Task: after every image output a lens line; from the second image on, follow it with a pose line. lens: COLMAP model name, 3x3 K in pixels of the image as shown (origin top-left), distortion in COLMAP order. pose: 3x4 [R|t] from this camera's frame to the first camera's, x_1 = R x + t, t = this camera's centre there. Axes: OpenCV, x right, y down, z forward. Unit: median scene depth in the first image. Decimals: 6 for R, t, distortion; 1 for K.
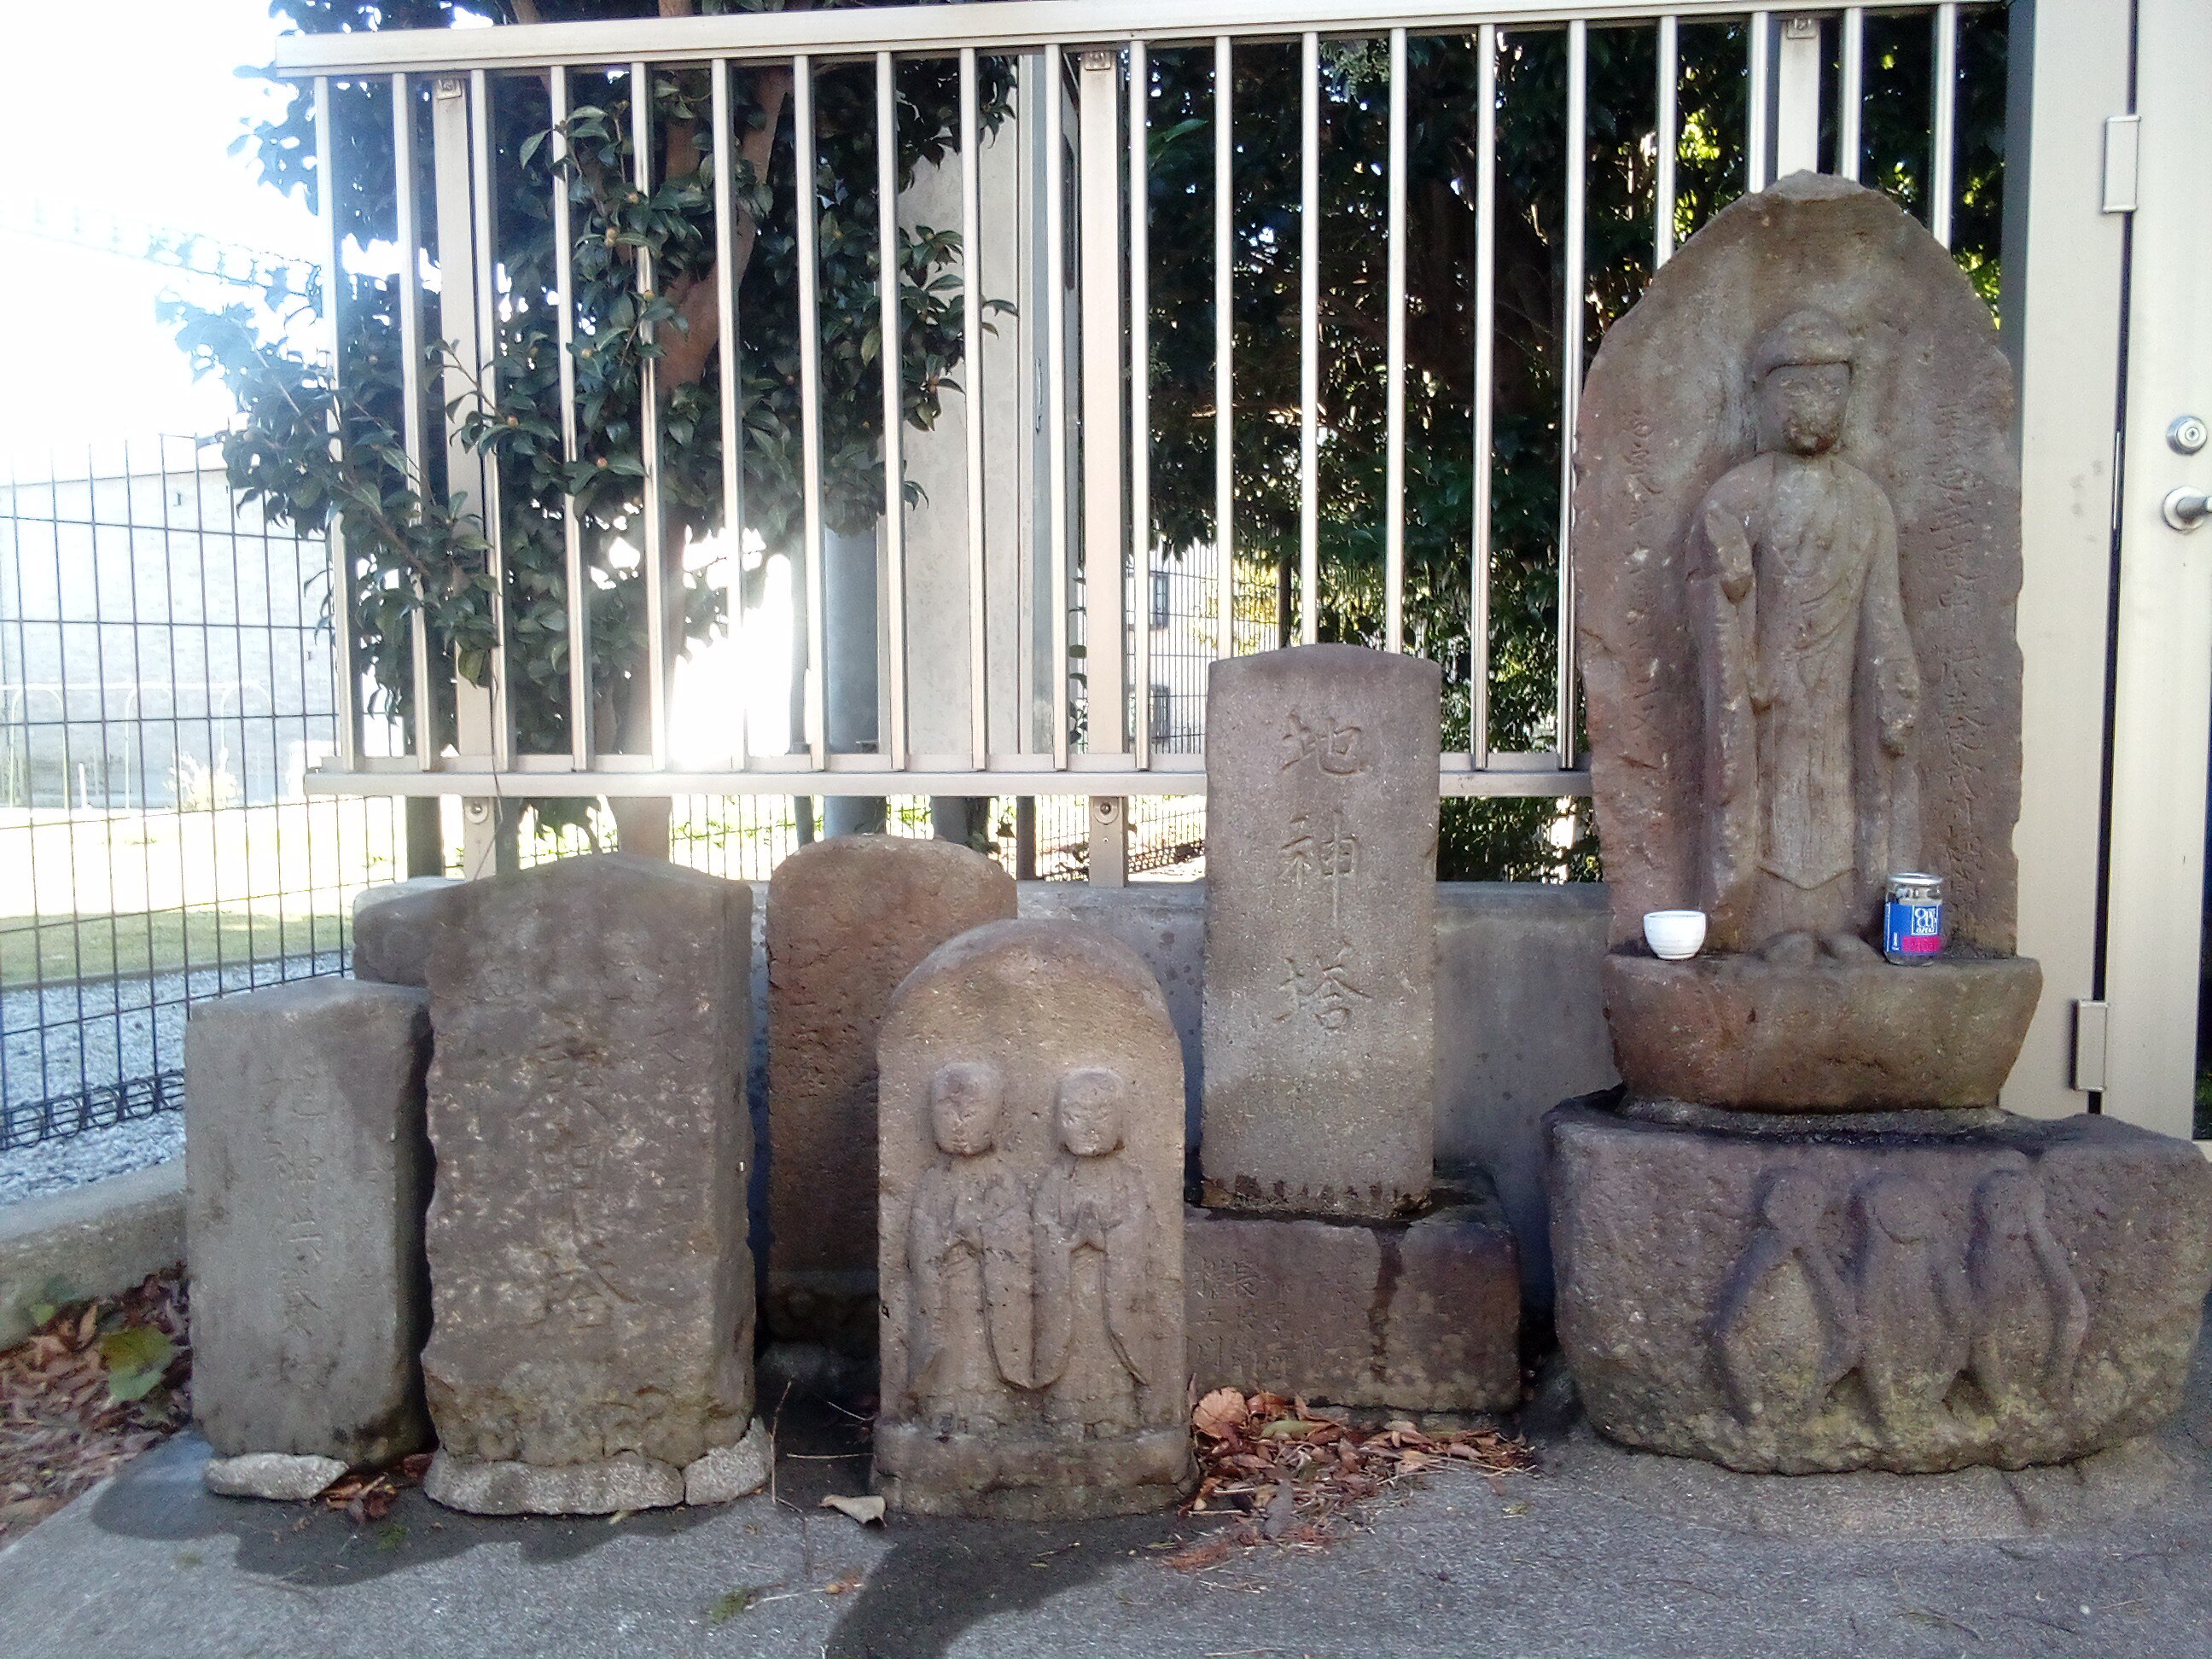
lens RADIAL K [[1834.0, 0, 1111.4], [0, 1834.0, 826.4], [0, 0, 1]] dist [0.075346, -0.115084]
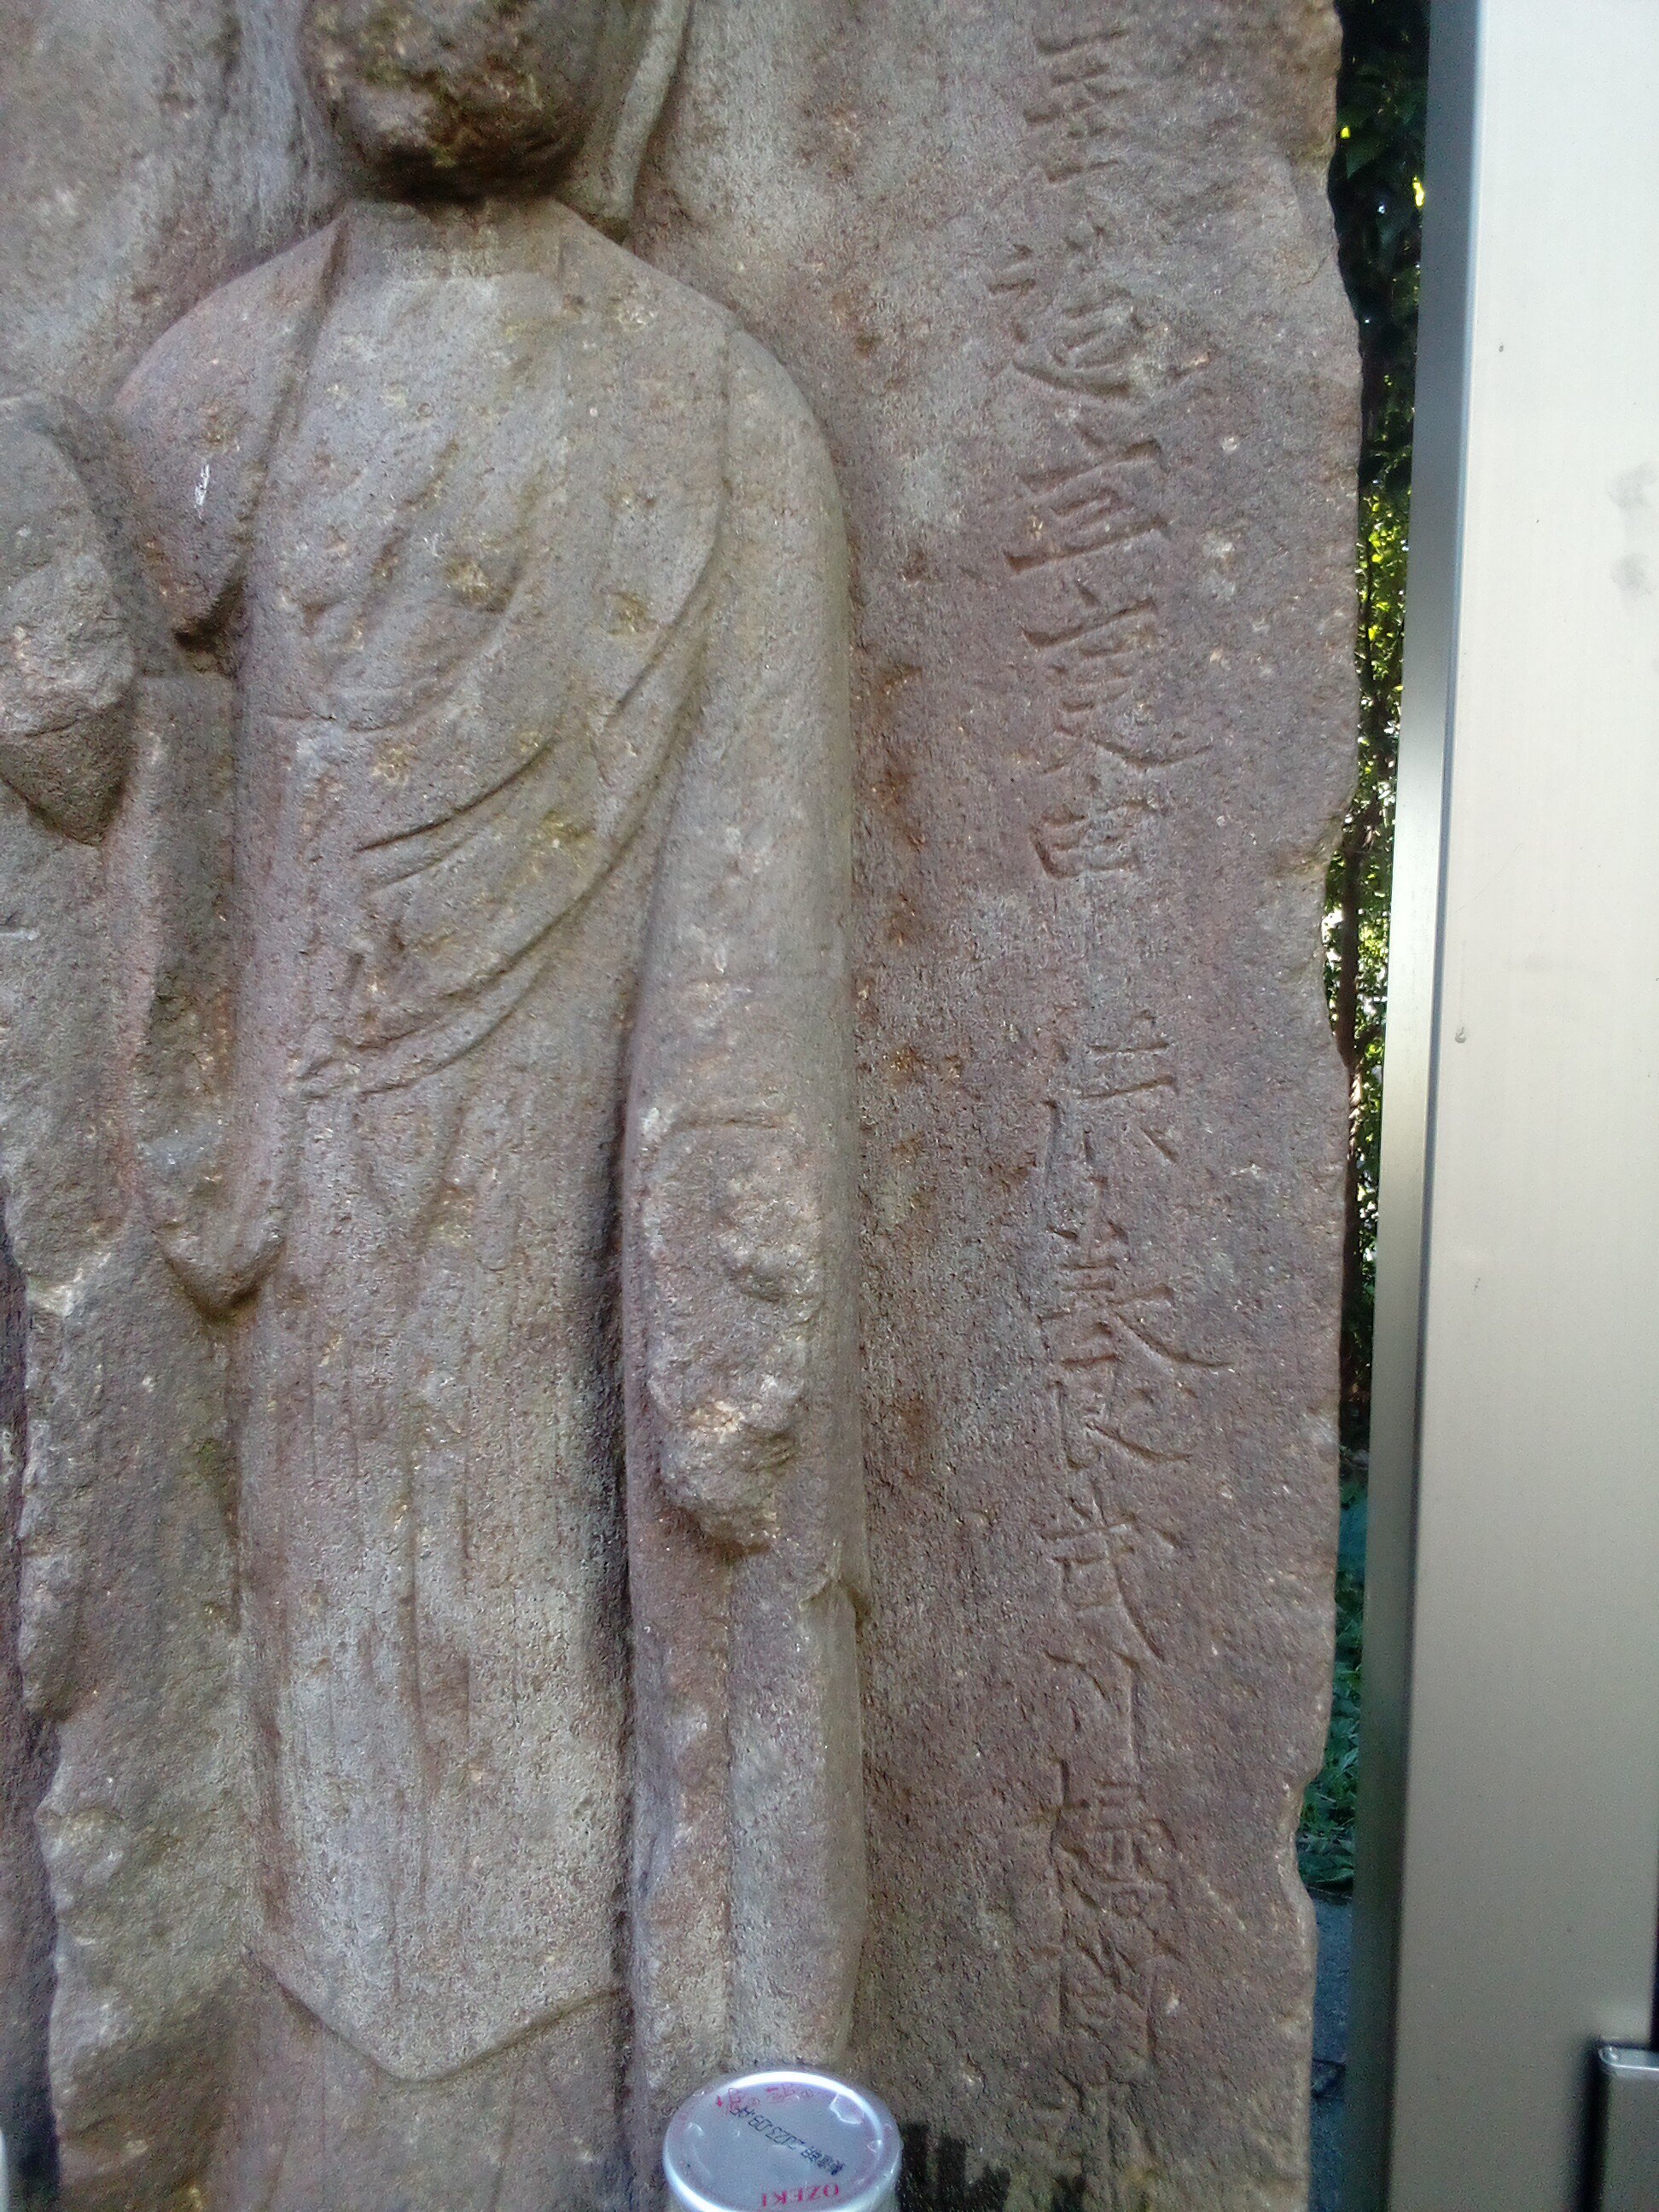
lens RADIAL K [[1837.6, 0, 830.5], [0, 1837.6, 1113.8], [0, 0, 1]] dist [0.067634, -0.104438]
pose [[0.999335, 0.012585, 0.034235, 0.427811], [-0.013224, 0.999741, 0.018507, -0.094246], [-0.033993, -0.018947, 0.999242, 0.784076]]
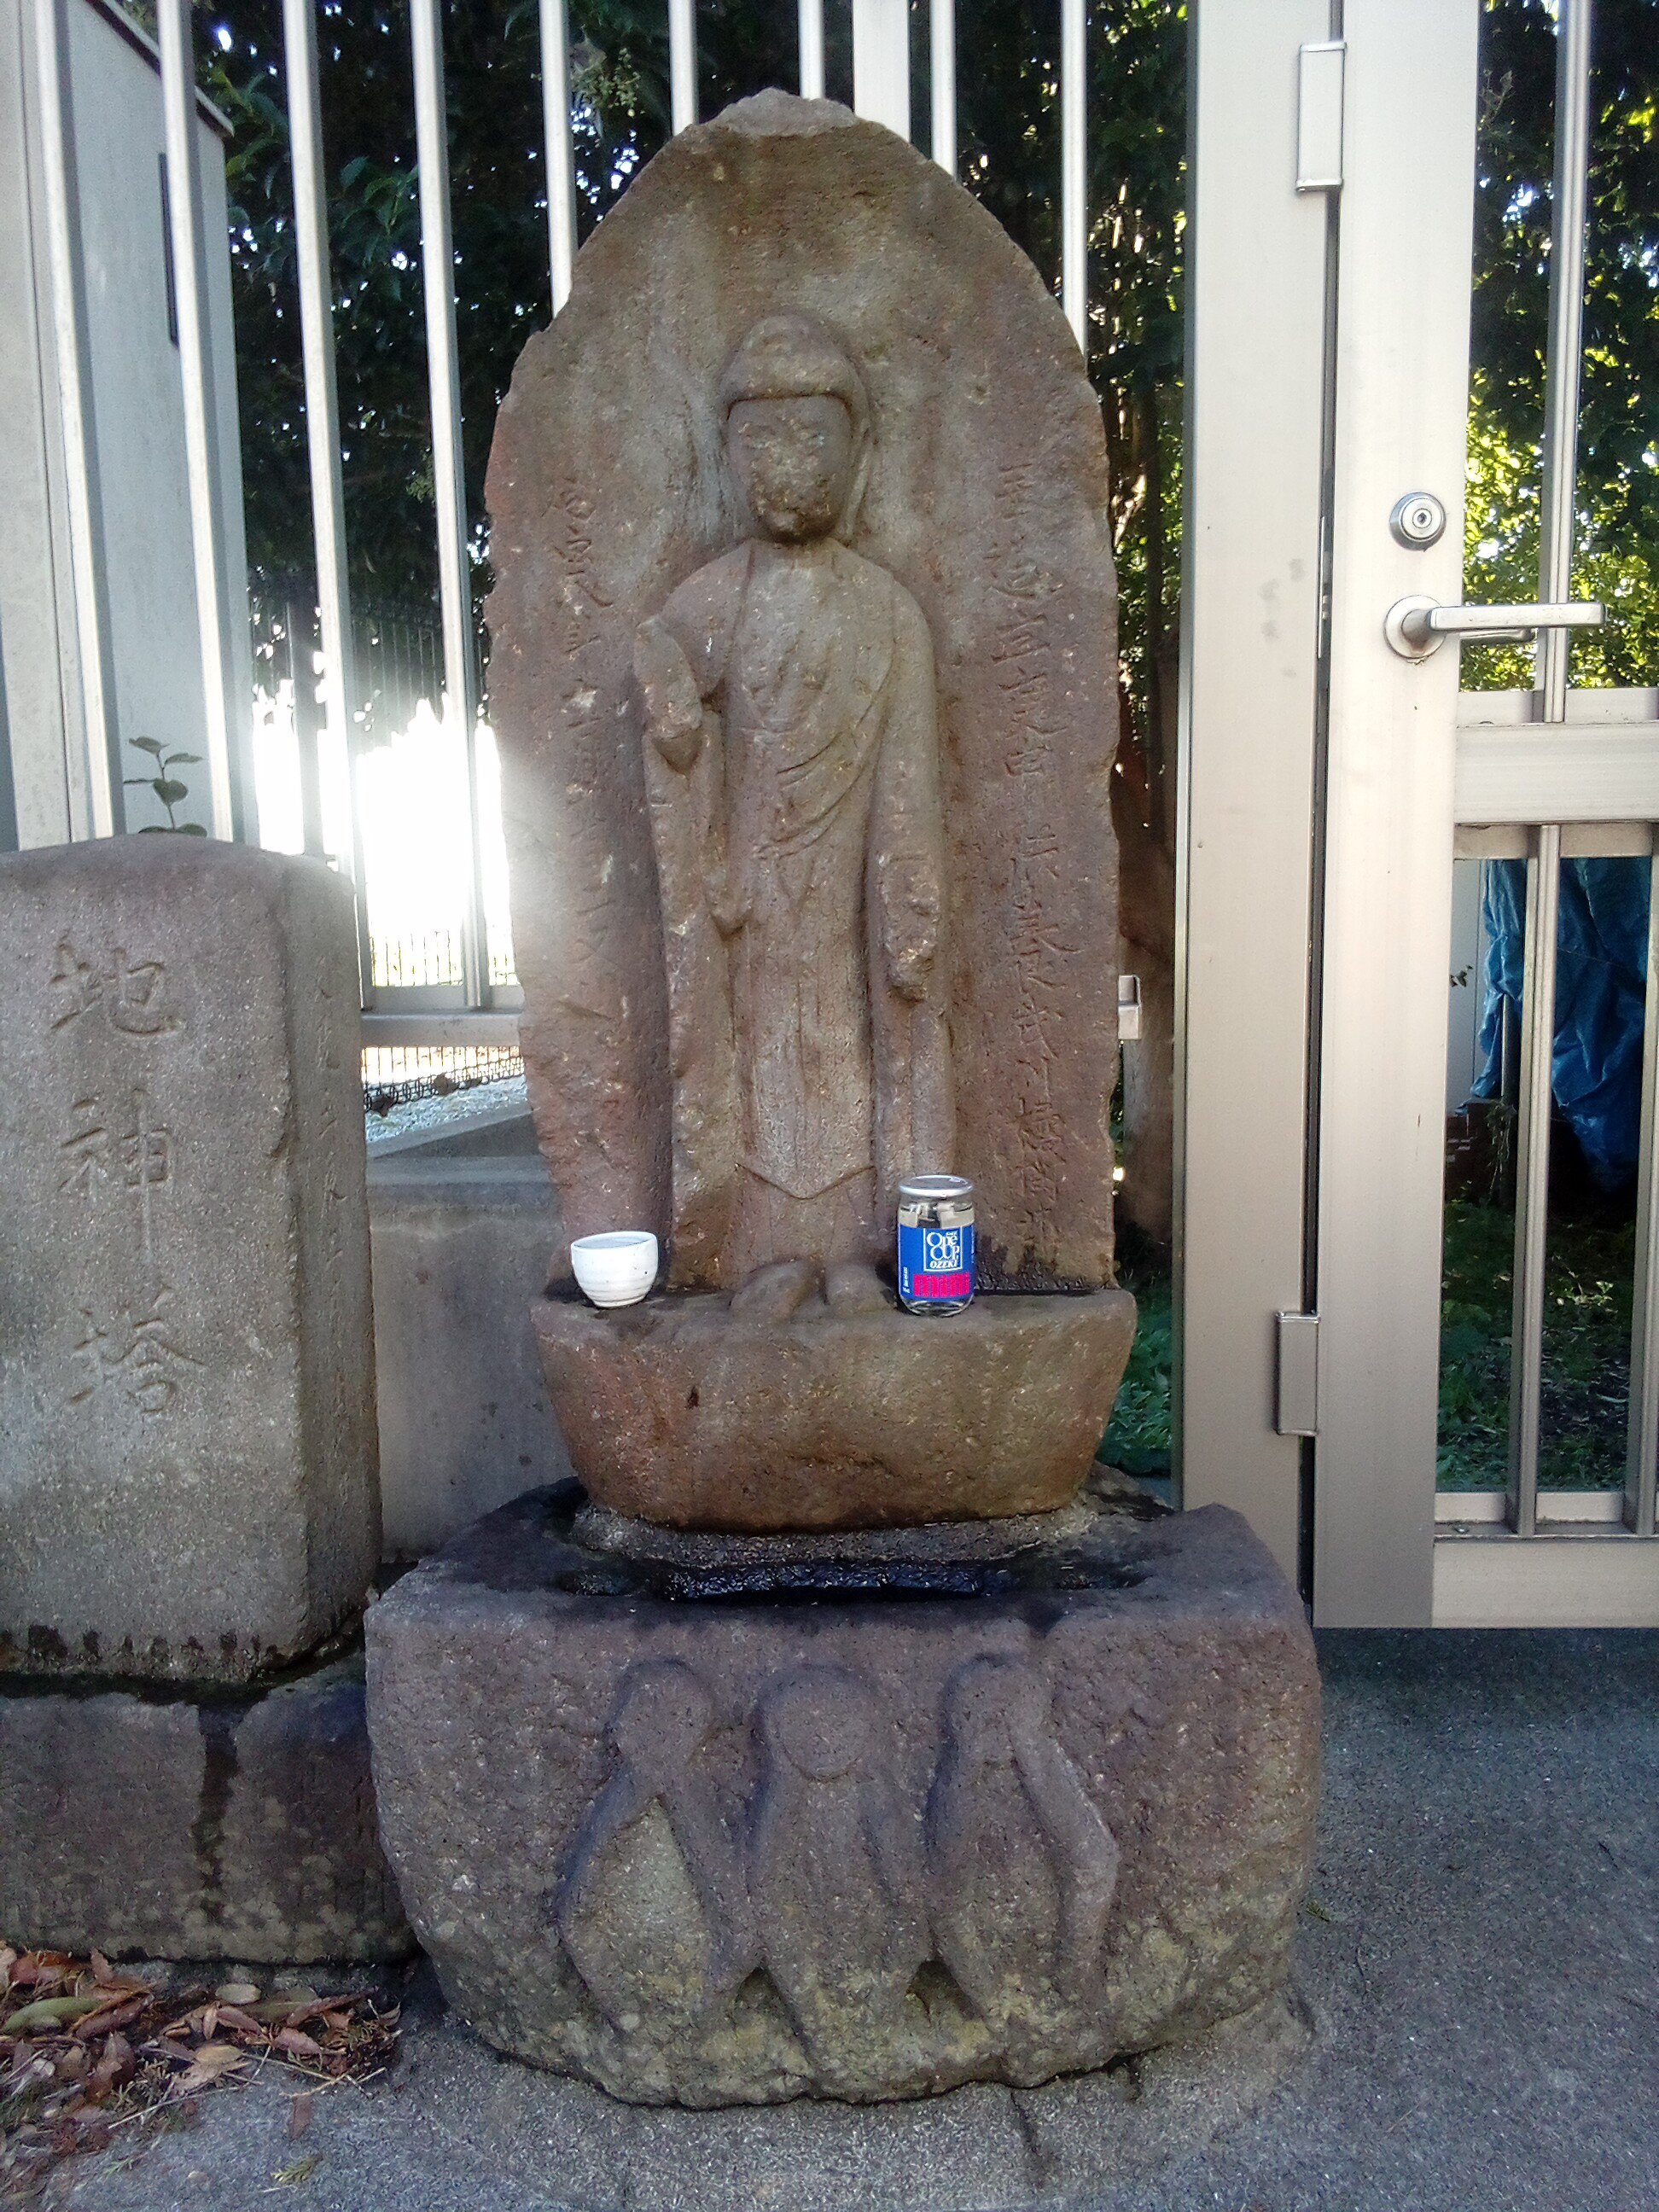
lens RADIAL K [[1837.6, 0, 830.2], [0, 1837.6, 1115.0], [0, 0, 1]] dist [0.067634, -0.104438]
pose [[0.998386, -0.020833, 0.052828, 0.358652], [0.017204, 0.997520, 0.068248, -0.043279], [-0.054119, -0.067229, 0.996269, 0.338533]]
